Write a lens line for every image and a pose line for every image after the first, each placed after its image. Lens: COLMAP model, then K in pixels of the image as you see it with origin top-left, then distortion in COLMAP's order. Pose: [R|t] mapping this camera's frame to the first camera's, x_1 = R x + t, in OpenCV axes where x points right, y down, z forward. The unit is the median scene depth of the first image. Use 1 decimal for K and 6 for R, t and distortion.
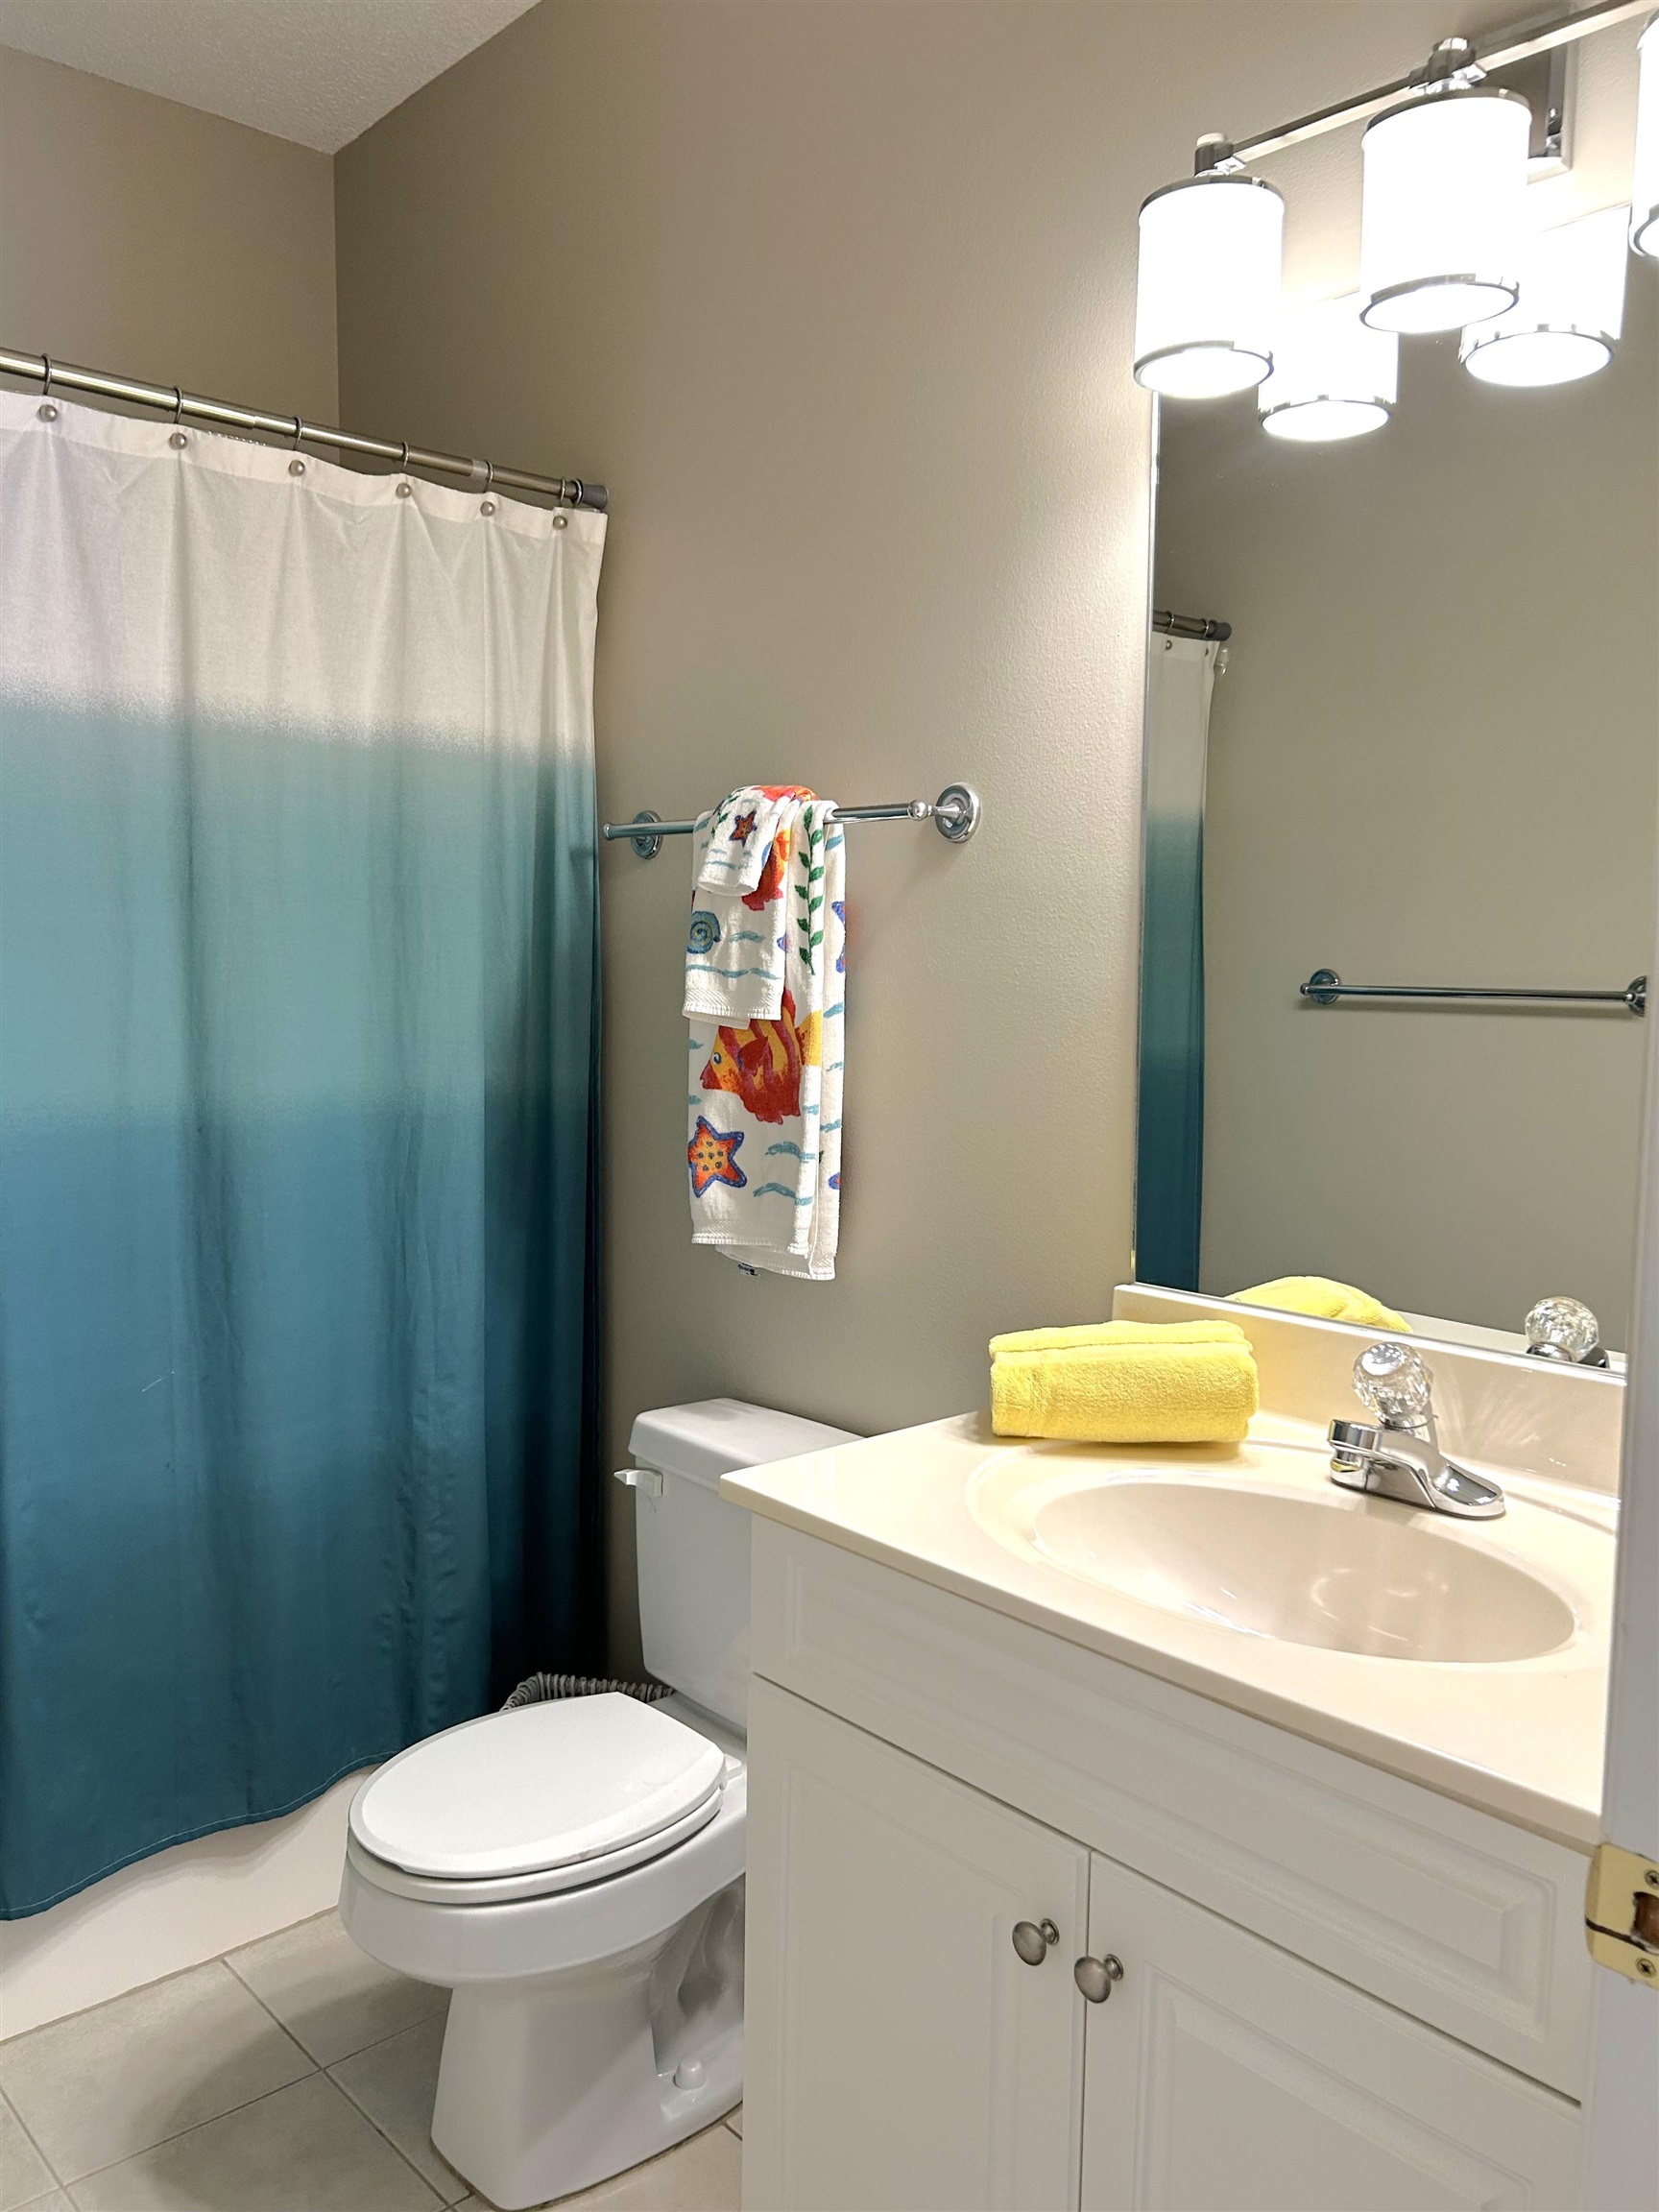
lens RADIAL K [[1665.1, 0, 827.9], [0, 1665.1, 1085.3], [0, 0, 1]] dist [0.055802, -0.069071]
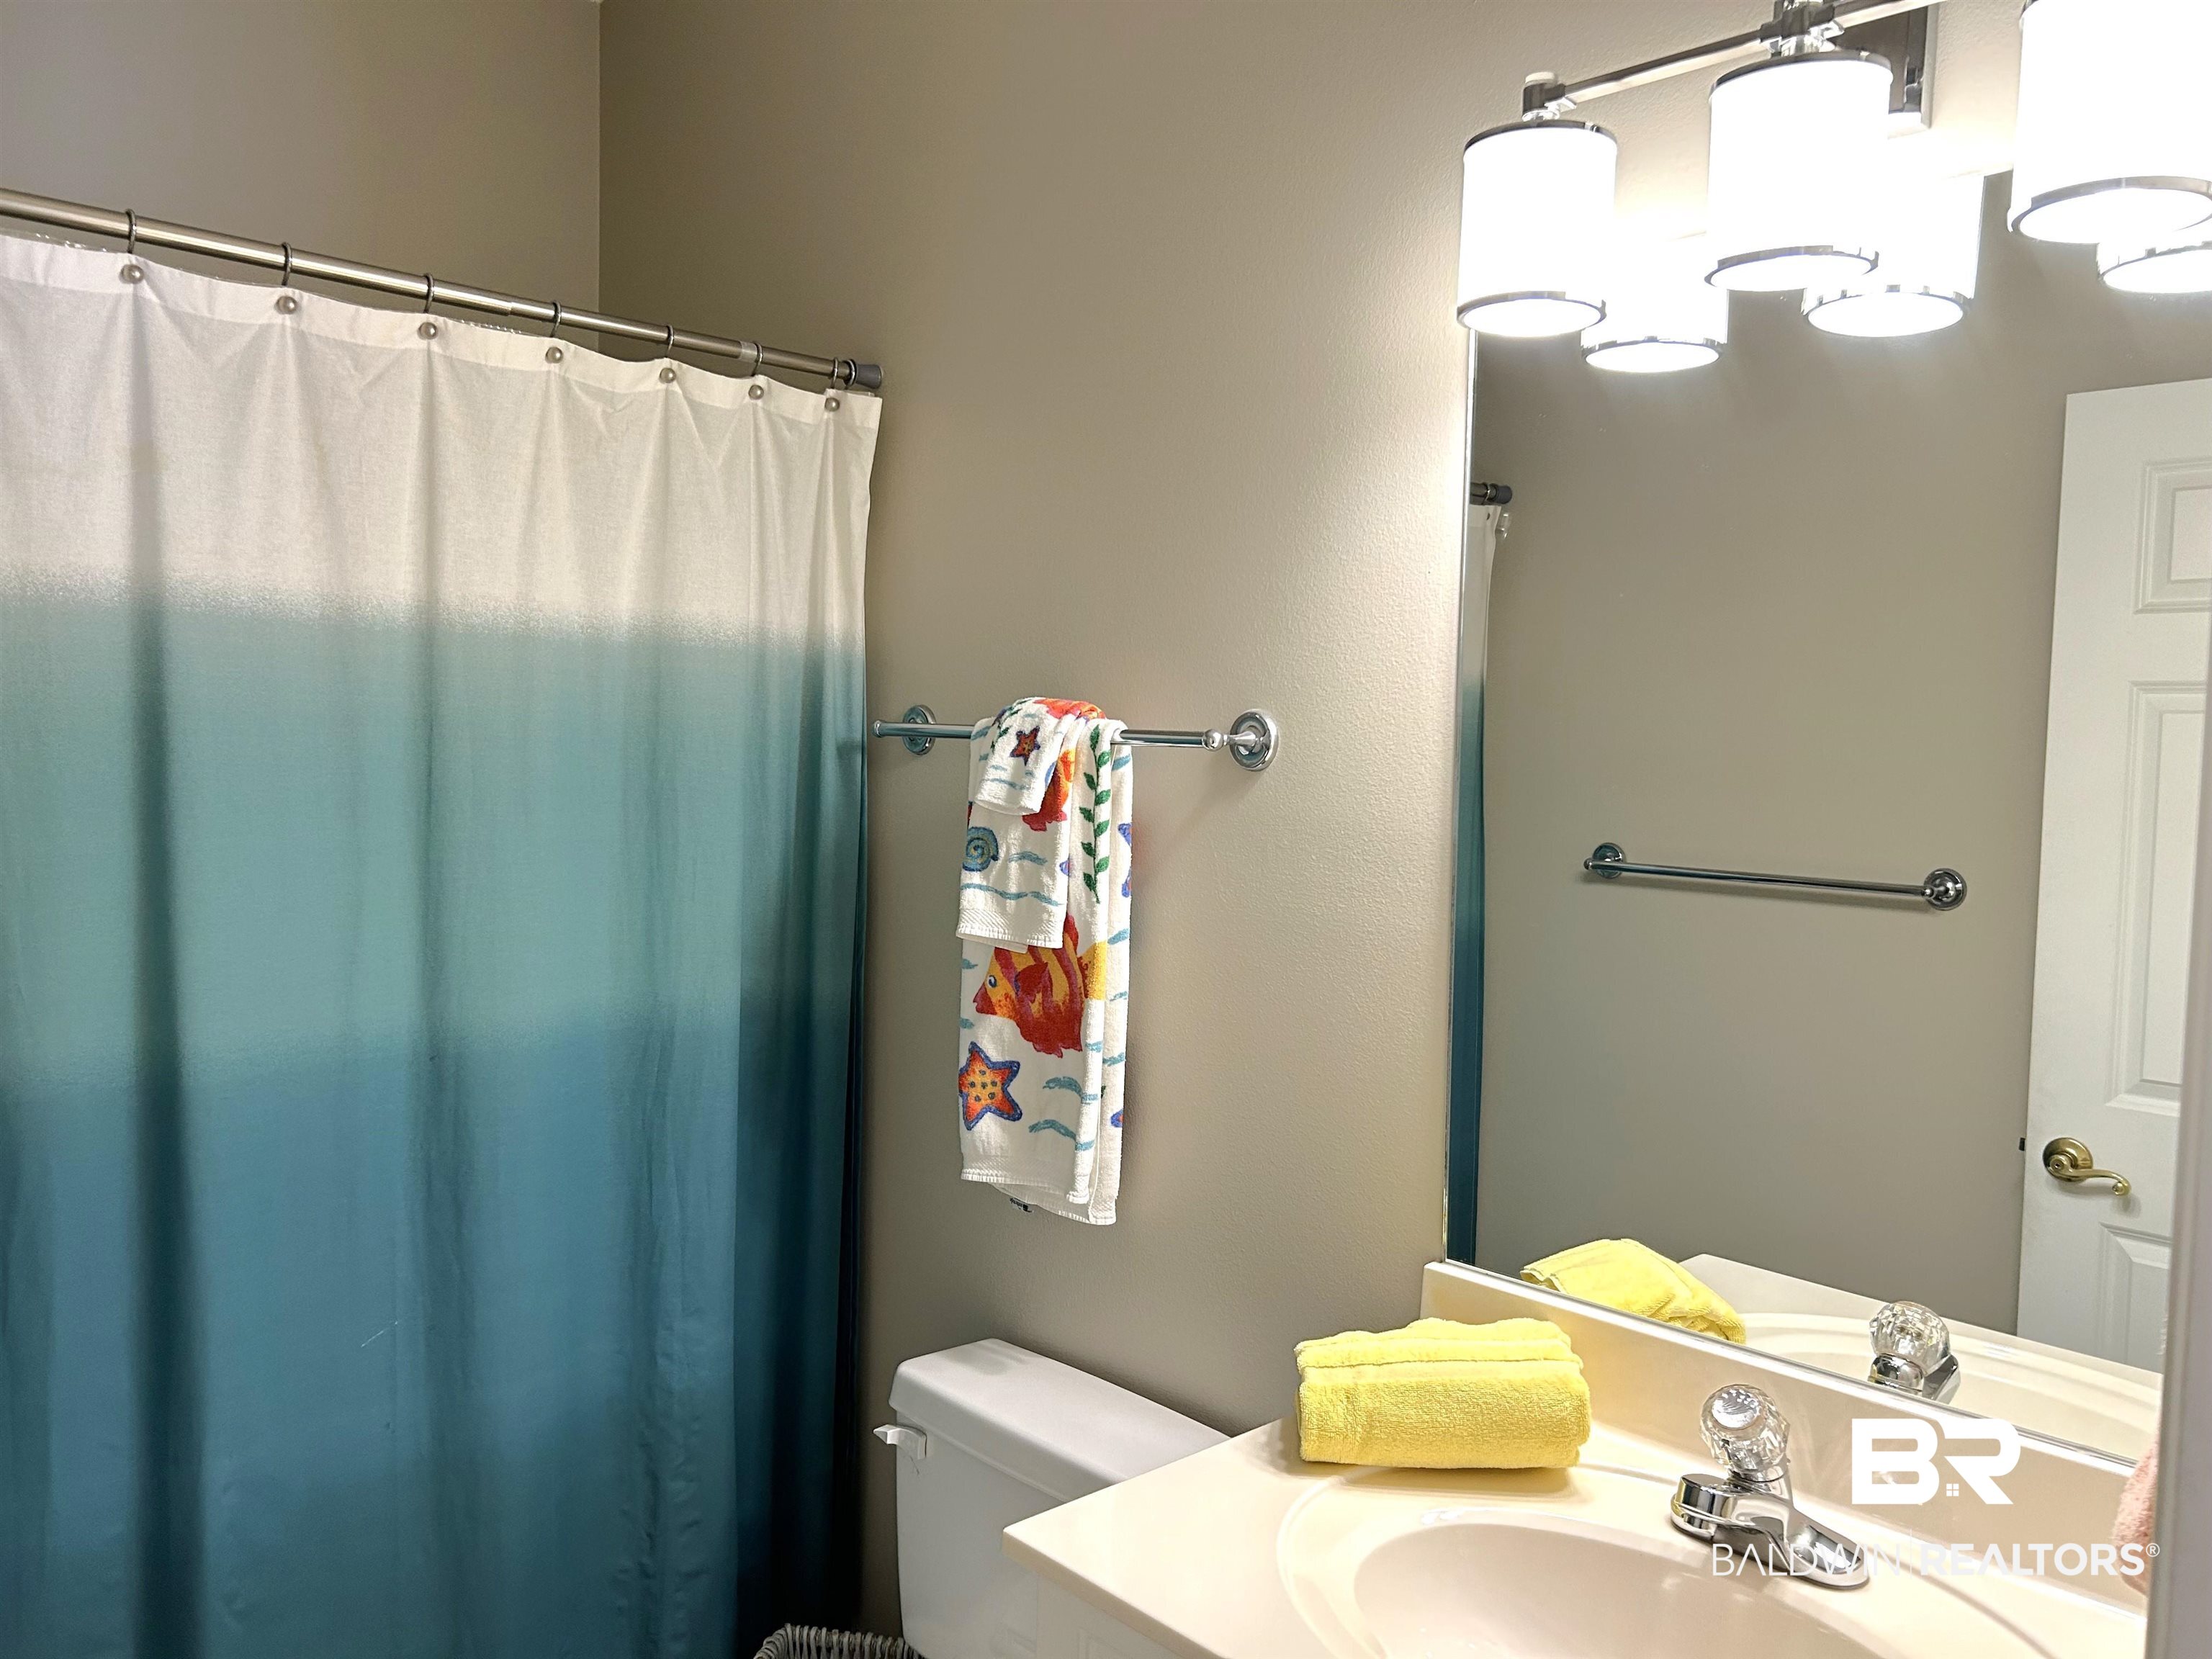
lens RADIAL K [[1665.1, 0, 1127.7], [0, 1665.1, 809.7], [0, 0, 1]] dist [0.055802, -0.069071]
pose [[0.999461, 0.010776, 0.031012, -0.021133], [-0.009757, 0.999414, -0.032802, -0.085851], [-0.031348, 0.032482, 0.998981, 0.057123]]
